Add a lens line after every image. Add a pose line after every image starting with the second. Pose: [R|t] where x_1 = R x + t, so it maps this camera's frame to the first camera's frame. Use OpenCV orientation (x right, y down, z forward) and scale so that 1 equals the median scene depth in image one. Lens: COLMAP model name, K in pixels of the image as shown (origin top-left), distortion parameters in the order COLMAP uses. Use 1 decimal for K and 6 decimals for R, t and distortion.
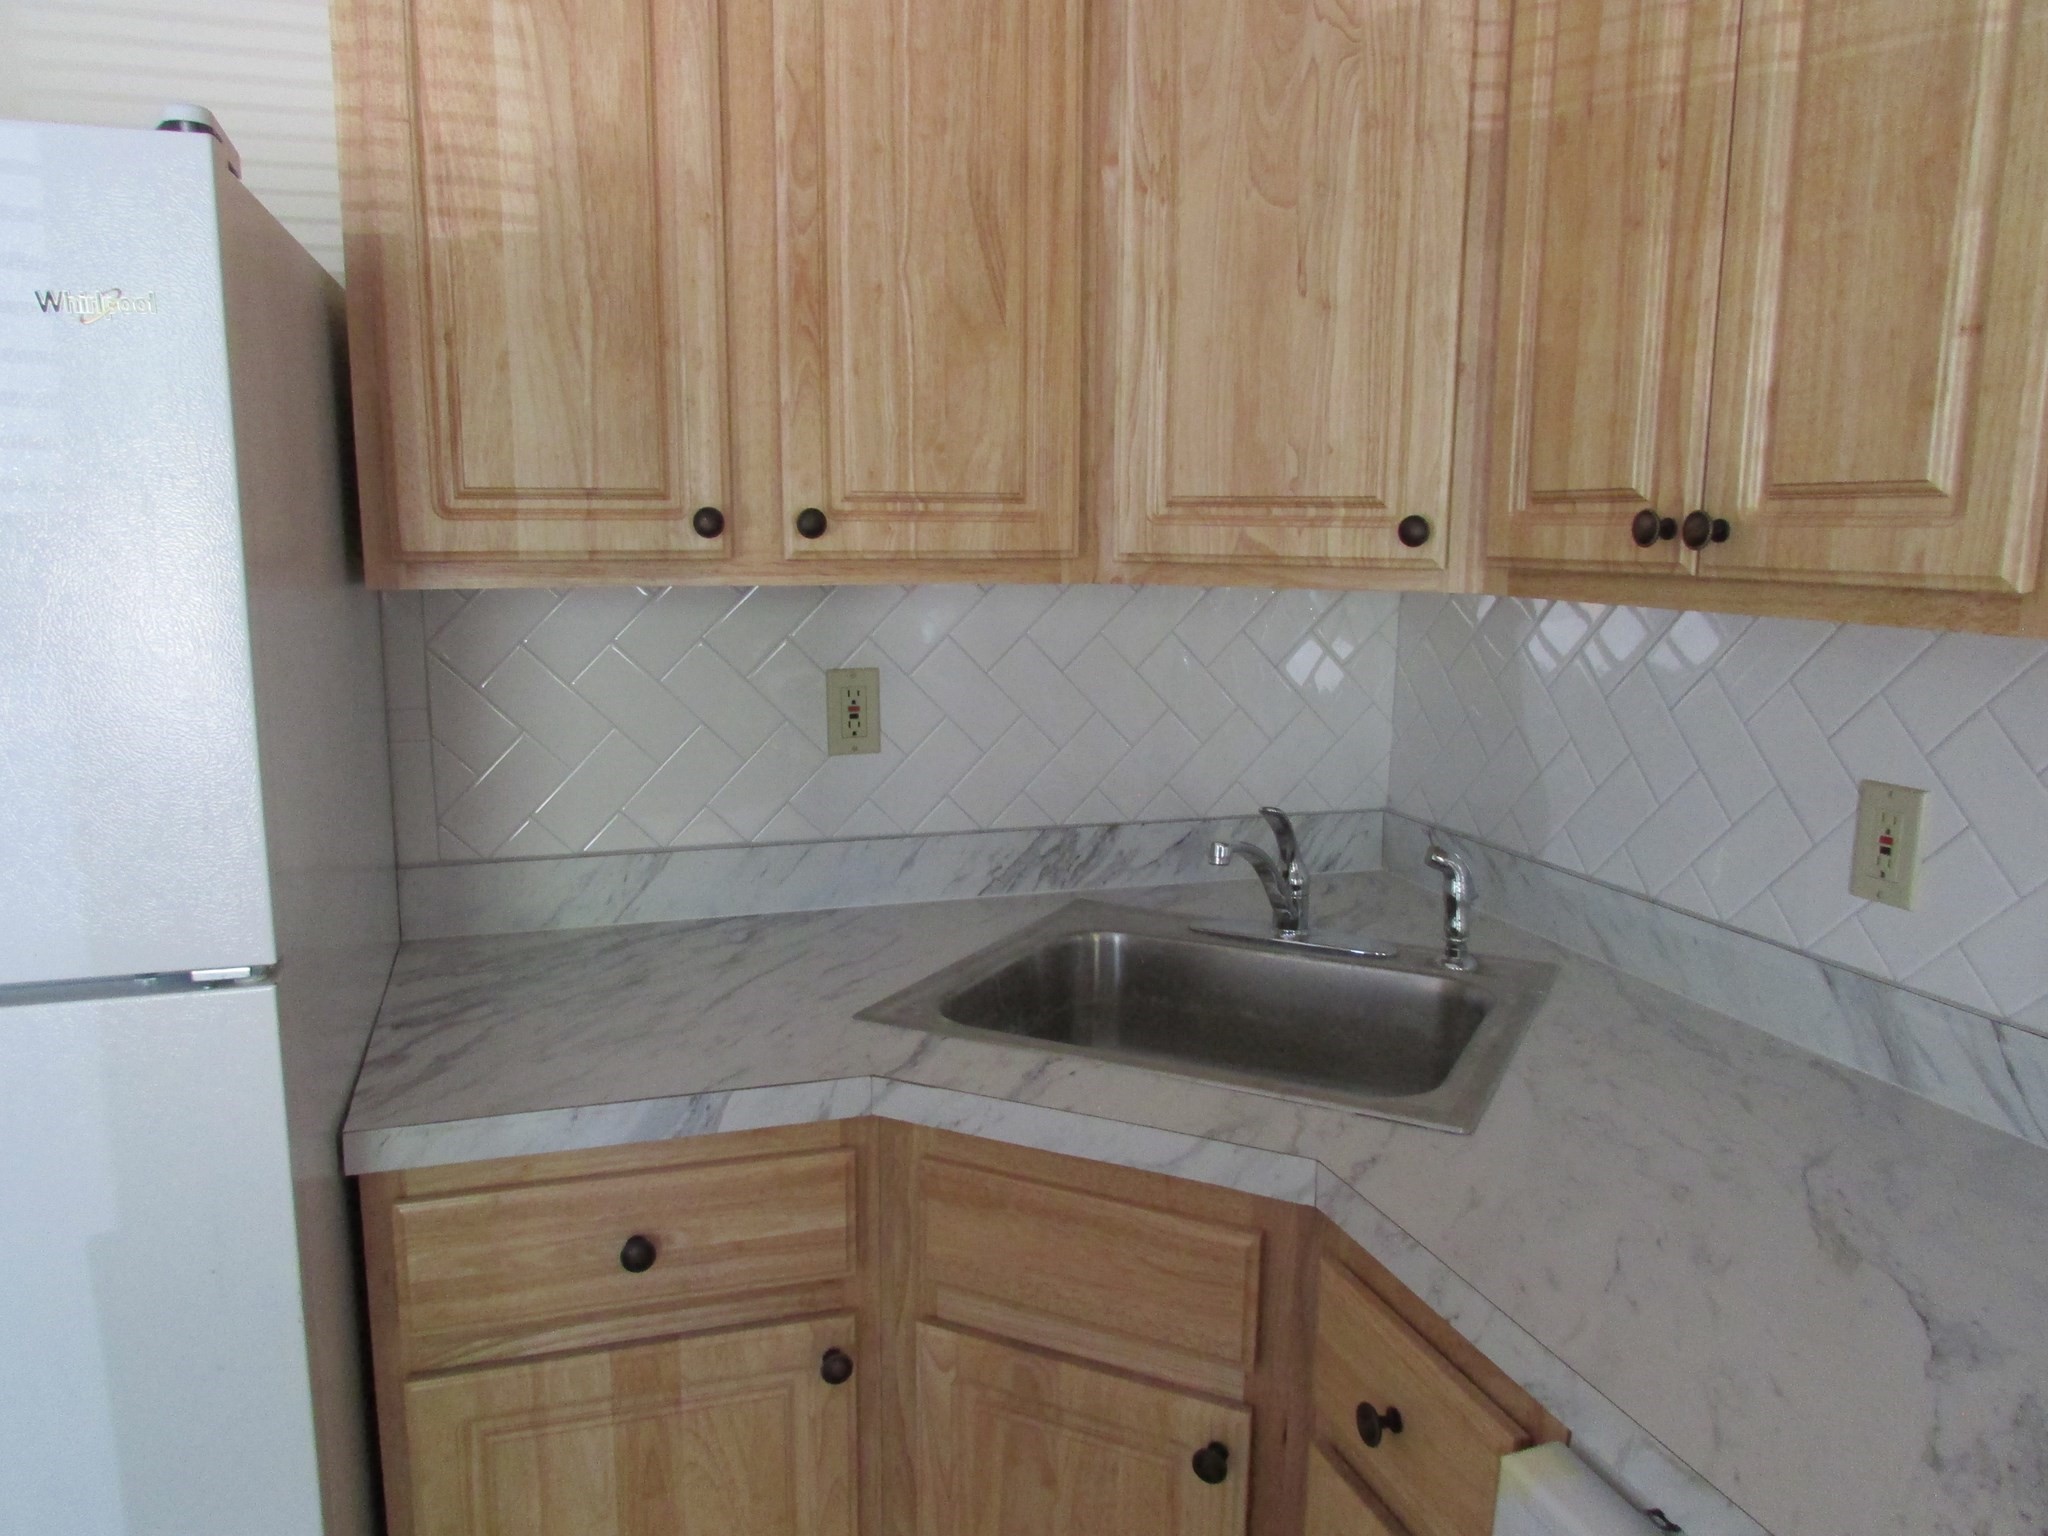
lens RADIAL K [[1470.8, 0, 1028.8], [0, 1470.8, 763.2], [0, 0, 1]] dist [-0.027108, 0.009413]
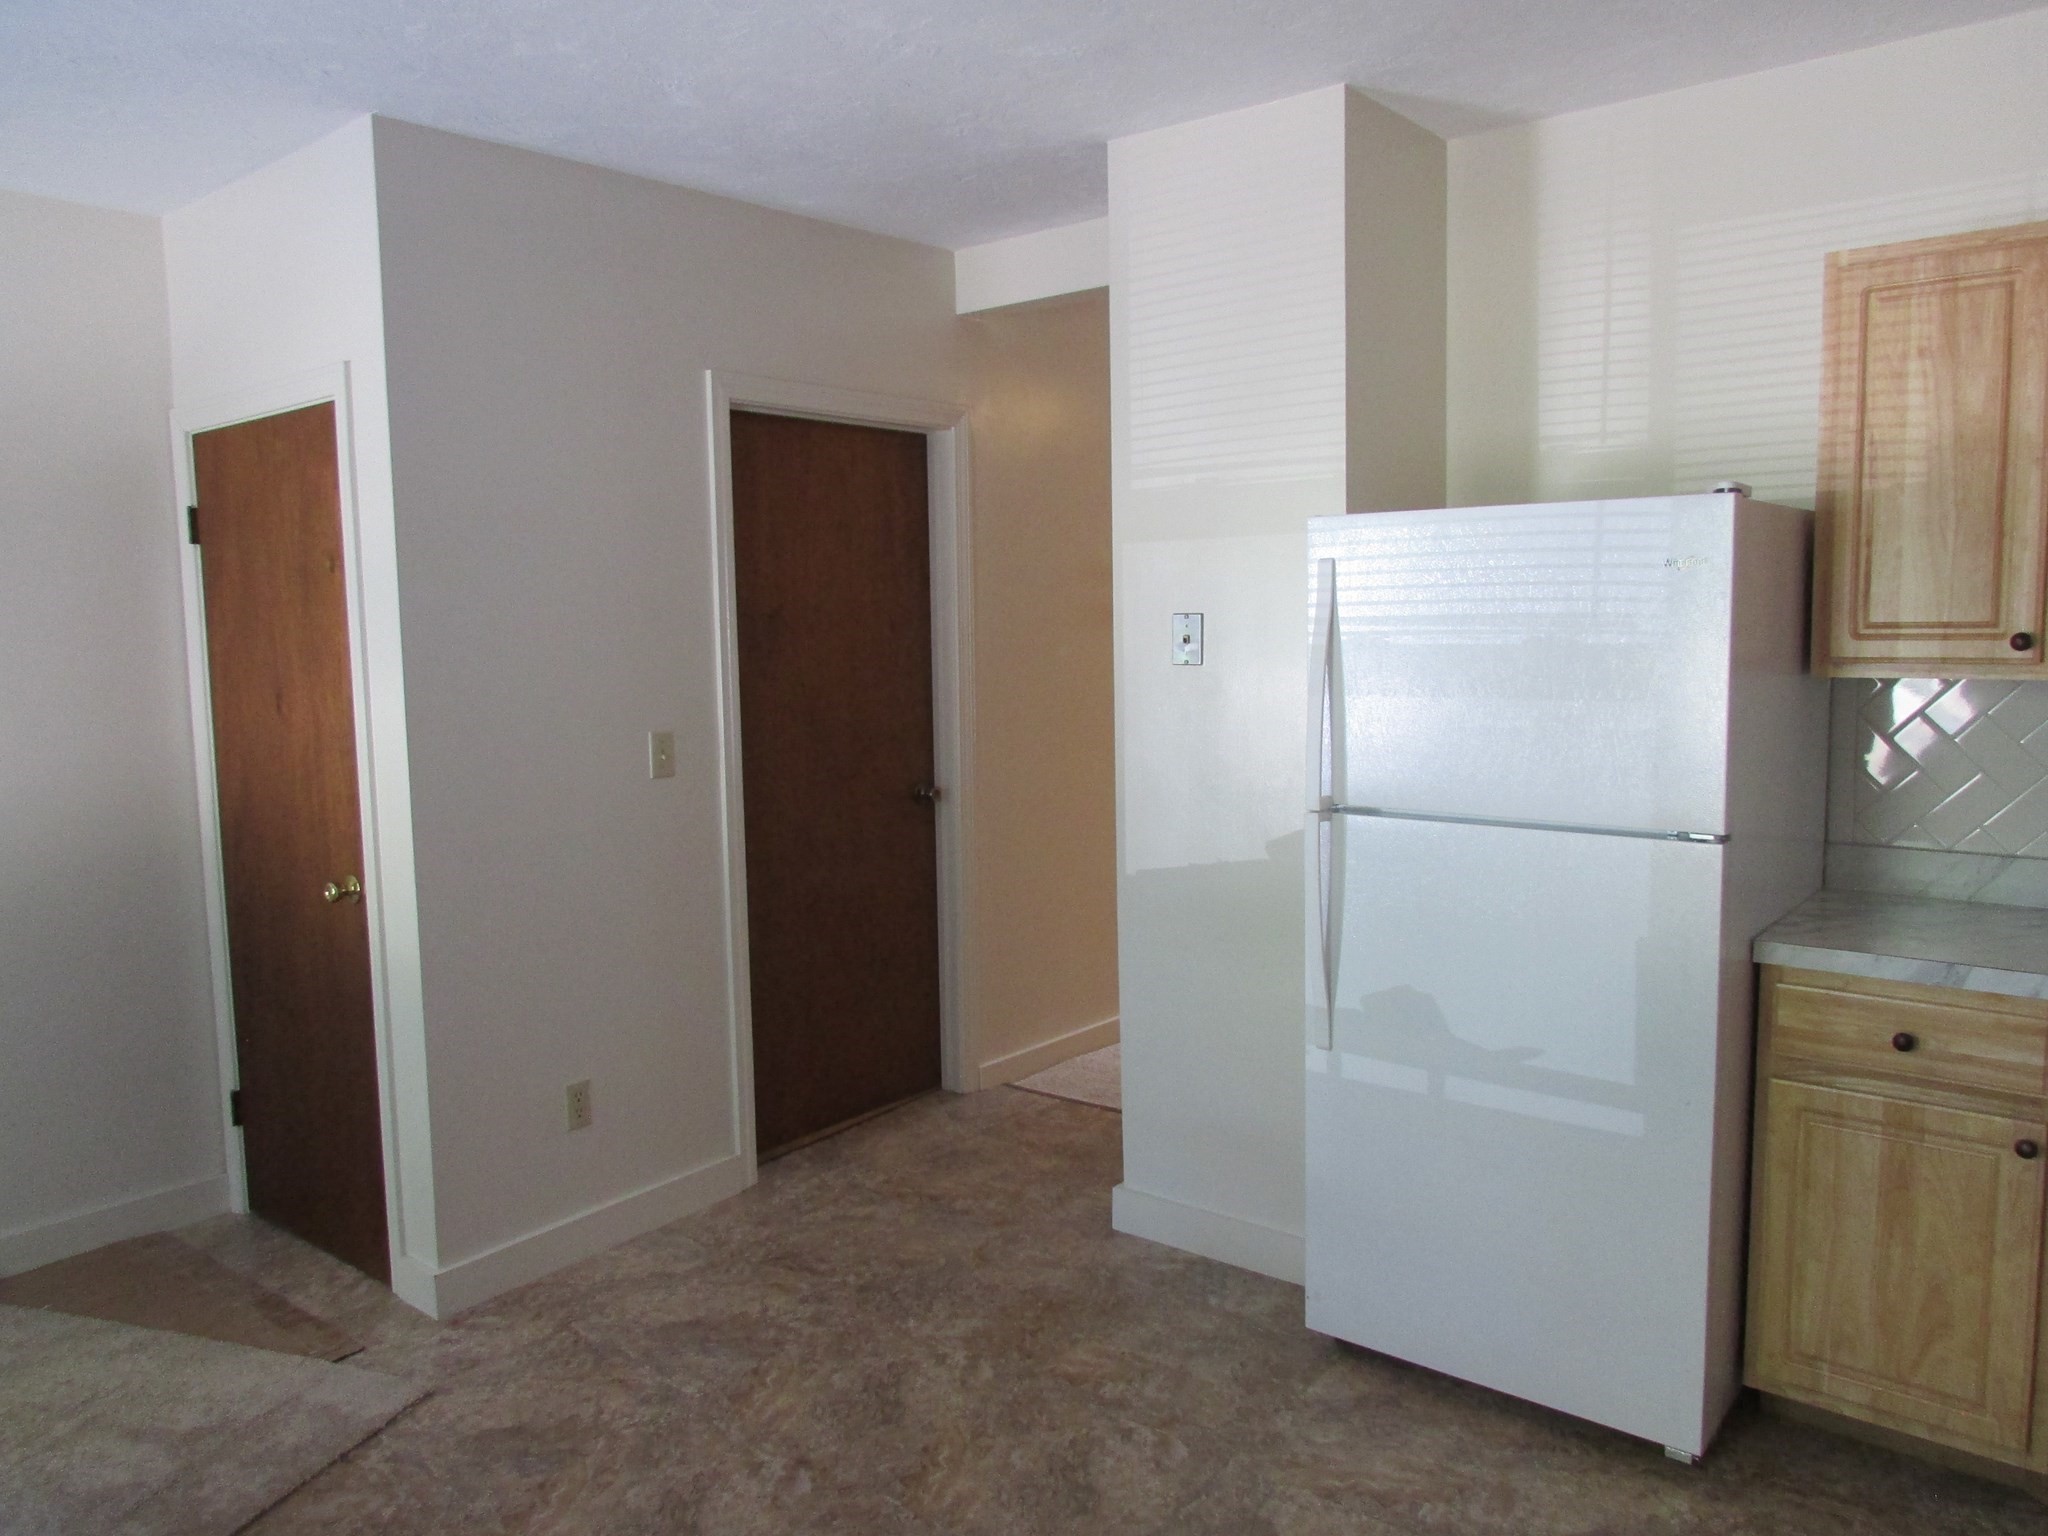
lens RADIAL K [[1470.8, 0, 1028.8], [0, 1470.8, 763.2], [0, 0, 1]] dist [-0.027108, 0.009413]
pose [[0.540501, 0.068946, -0.838514, 0.569737], [-0.118948, 0.992888, 0.004966, 0.098744], [0.832893, 0.097056, 0.544858, -0.825109]]
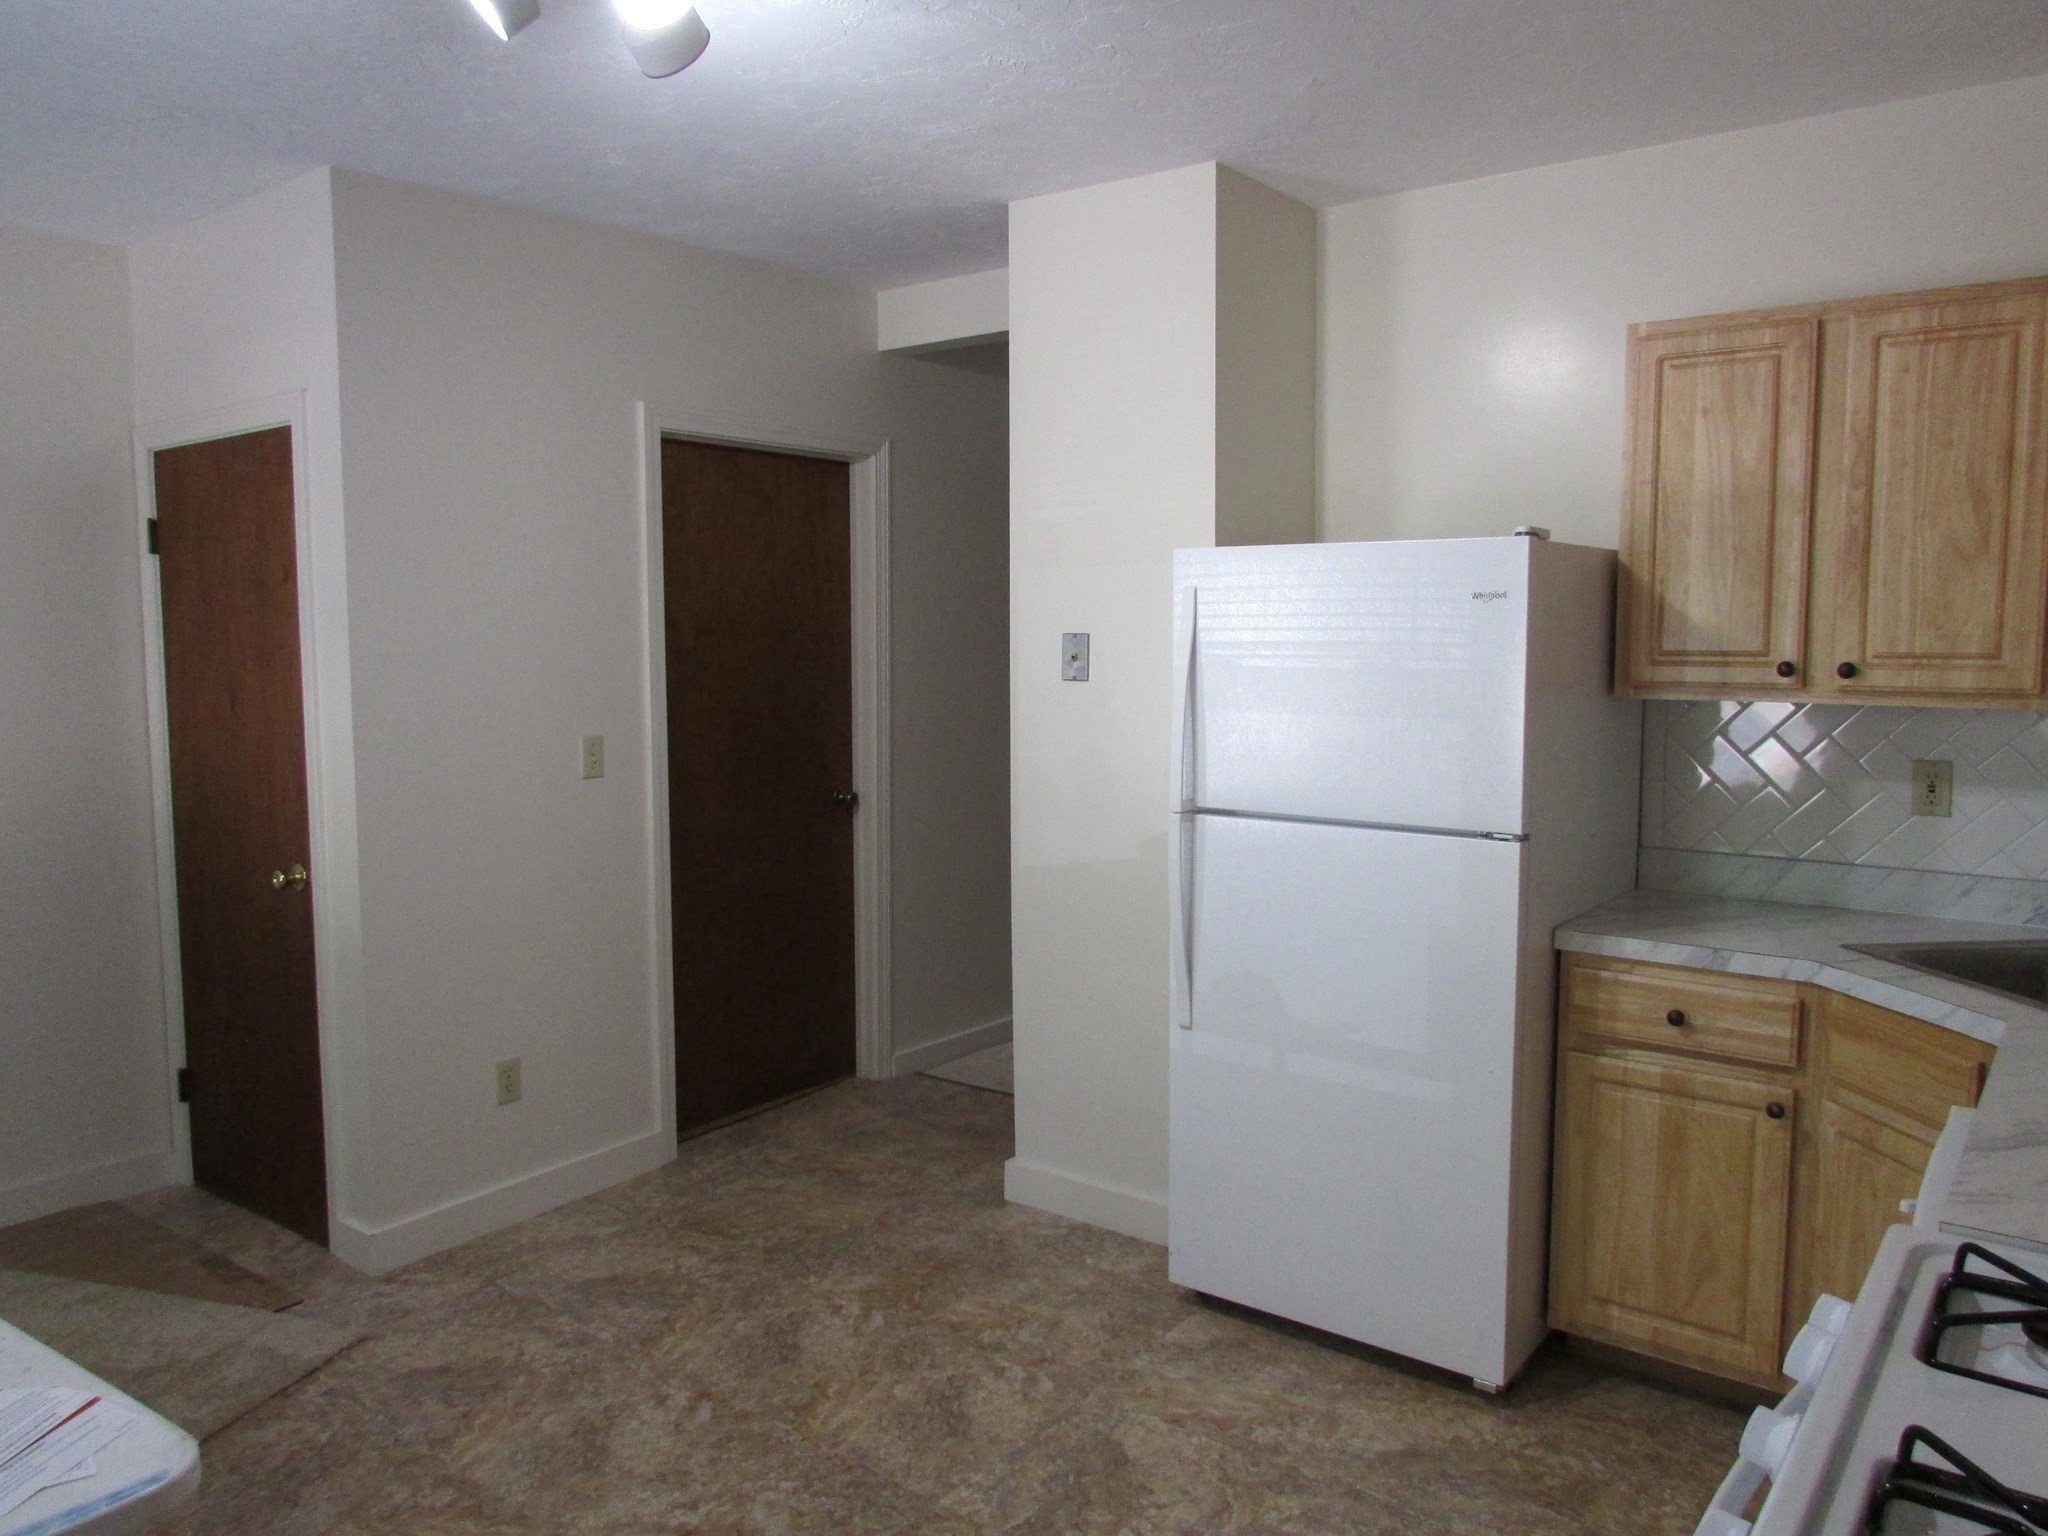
lens RADIAL K [[1470.8, 0, 1028.8], [0, 1470.8, 763.2], [0, 0, 1]] dist [-0.027108, 0.009413]
pose [[0.566944, 0.066592, -0.821060, 0.793580], [-0.131385, 0.991278, -0.010324, 0.105483], [0.813211, 0.113728, 0.570748, -0.867189]]
